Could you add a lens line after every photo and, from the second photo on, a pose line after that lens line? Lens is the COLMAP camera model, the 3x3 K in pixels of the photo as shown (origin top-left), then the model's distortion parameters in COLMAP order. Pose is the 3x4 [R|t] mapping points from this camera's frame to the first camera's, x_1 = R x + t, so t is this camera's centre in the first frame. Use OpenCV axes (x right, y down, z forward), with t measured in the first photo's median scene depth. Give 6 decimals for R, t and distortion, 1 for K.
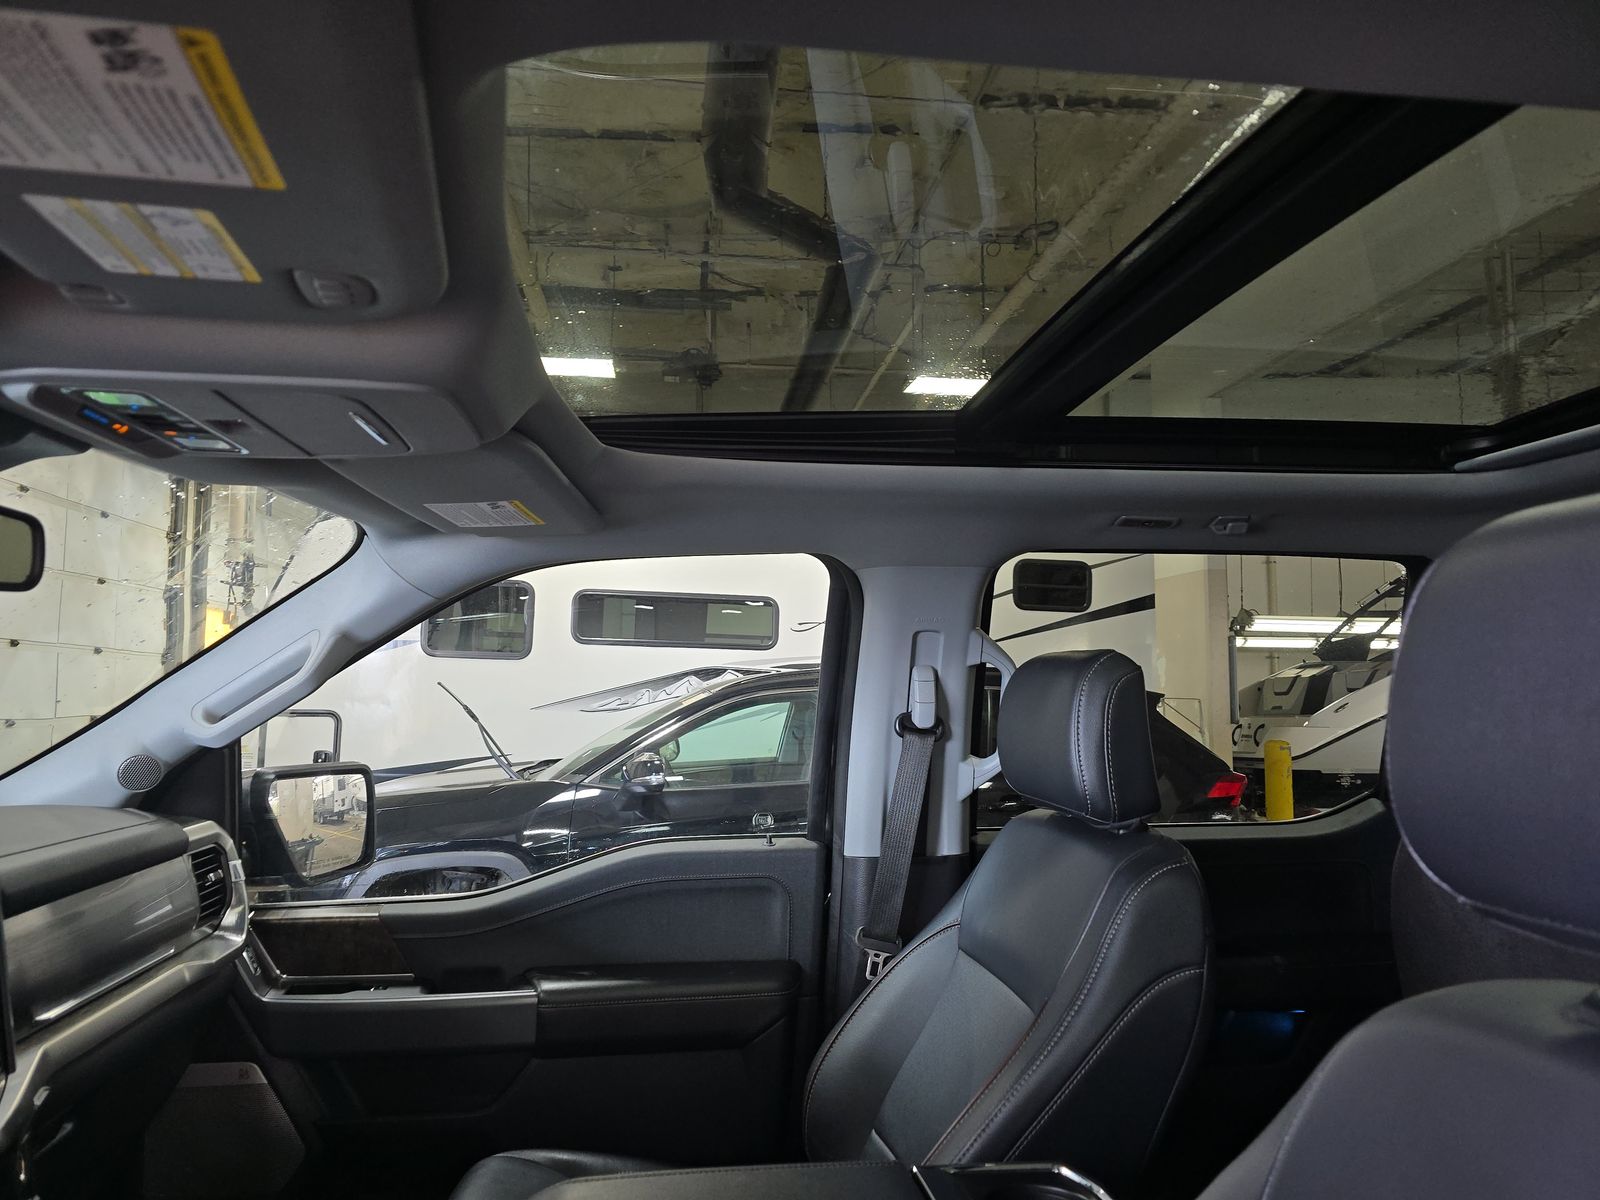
lens RADIAL K [[1060.4, 0, 809.6], [0, 1060.4, 572.2], [0, 0, 1]] dist [0.005441, -0.003057]
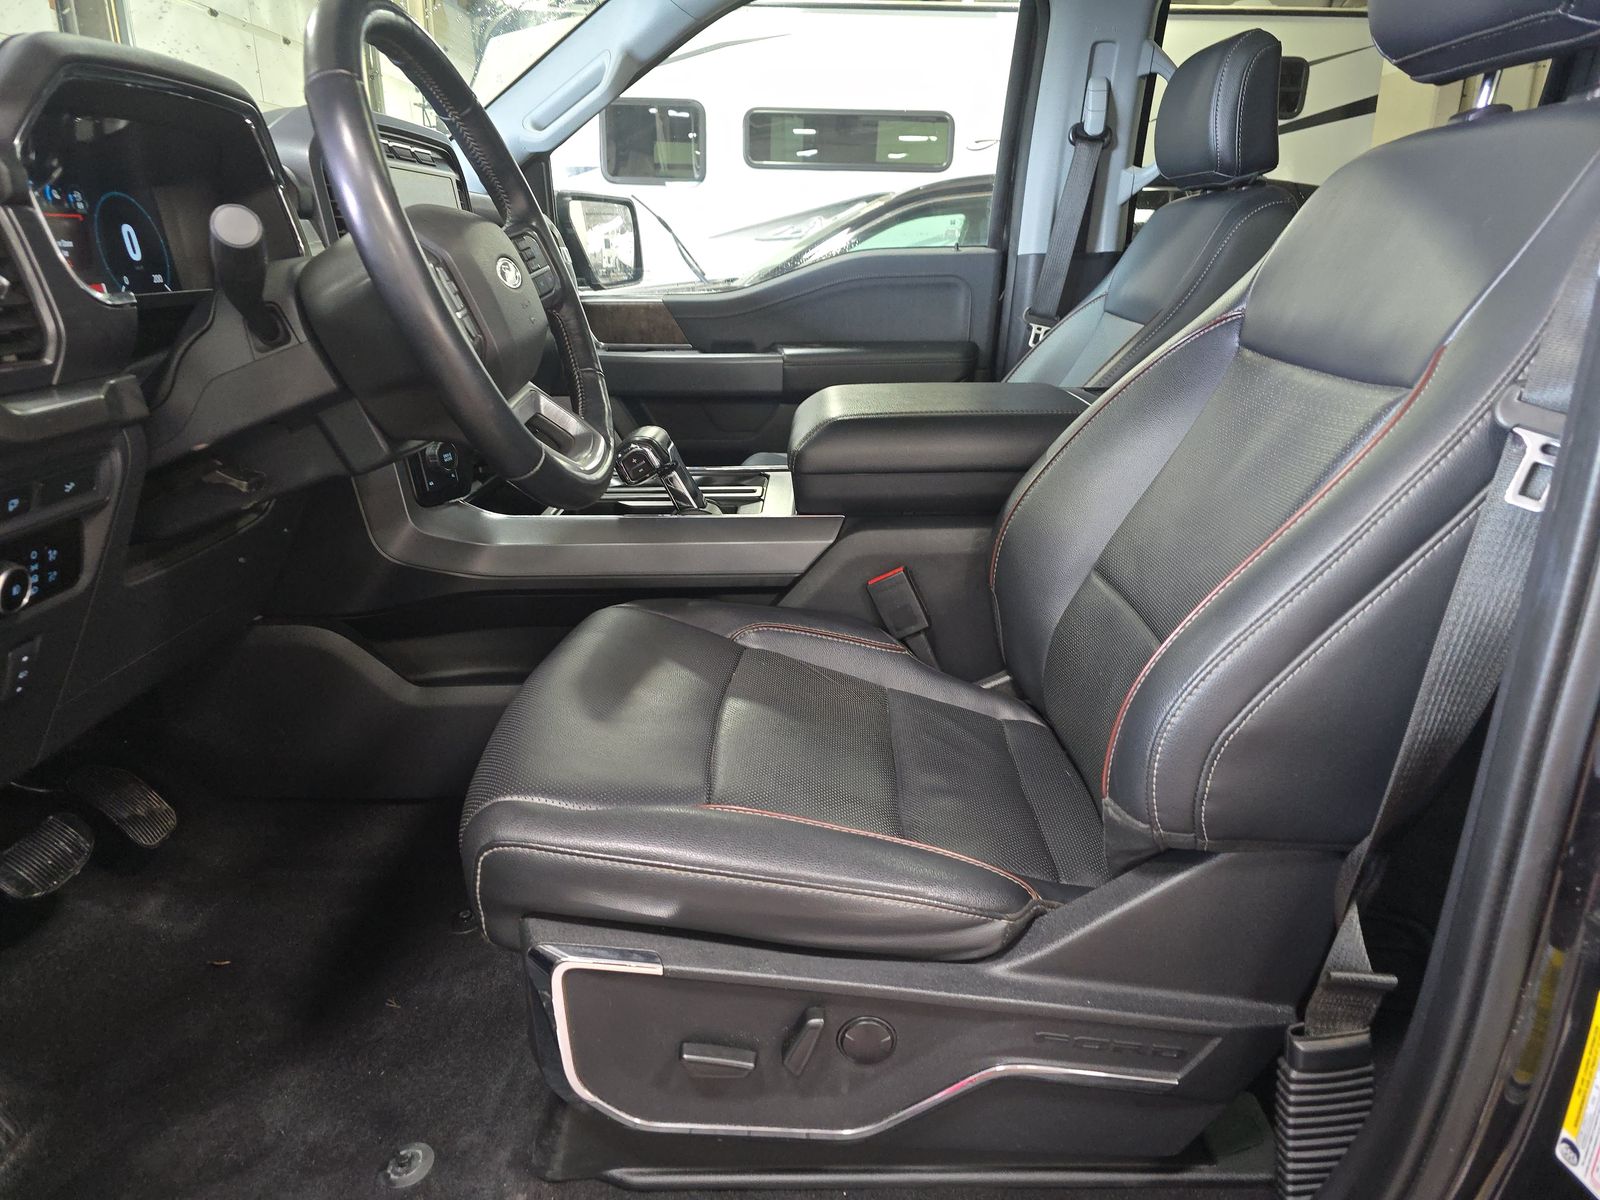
lens RADIAL K [[1038.9, 0, 800.0], [0, 1038.9, 600.0], [0, 0, 1]] dist [0.000440, 0.001144]
pose [[0.986832, 0.047046, -0.154758, -0.012447], [0.024606, 0.901968, 0.431100, 0.104404], [0.159868, -0.429232, 0.888933, -0.309663]]
